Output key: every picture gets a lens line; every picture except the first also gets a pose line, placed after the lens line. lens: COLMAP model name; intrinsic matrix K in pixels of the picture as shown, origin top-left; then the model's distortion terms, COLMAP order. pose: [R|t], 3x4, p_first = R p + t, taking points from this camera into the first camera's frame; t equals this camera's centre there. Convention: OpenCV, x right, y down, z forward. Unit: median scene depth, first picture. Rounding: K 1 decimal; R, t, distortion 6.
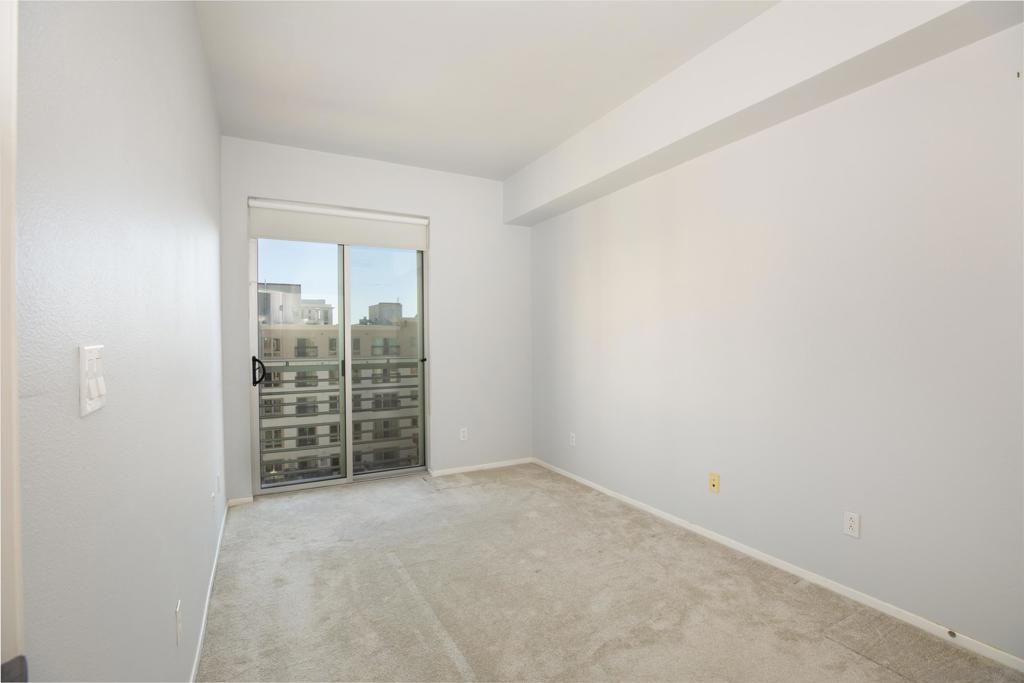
lens RADIAL K [[471.4, 0, 505.1], [0, 471.4, 344.9], [0, 0, 1]] dist [-0.035781, 0.000297]
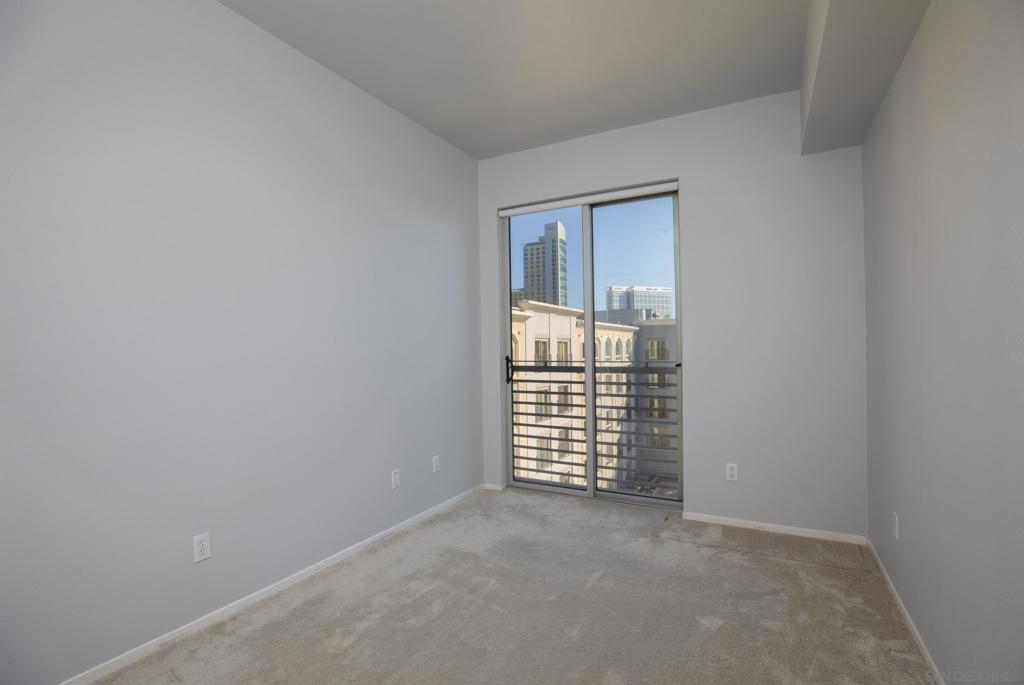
lens RADIAL K [[471.4, 0, 505.1], [0, 471.4, 345.9], [0, 0, 1]] dist [-0.035781, 0.000297]
pose [[0.549605, -0.000241, -0.835425, 0.343398], [-0.003292, 0.999992, -0.002455, 0.004429], [0.835418, 0.004100, 0.549599, 0.370951]]
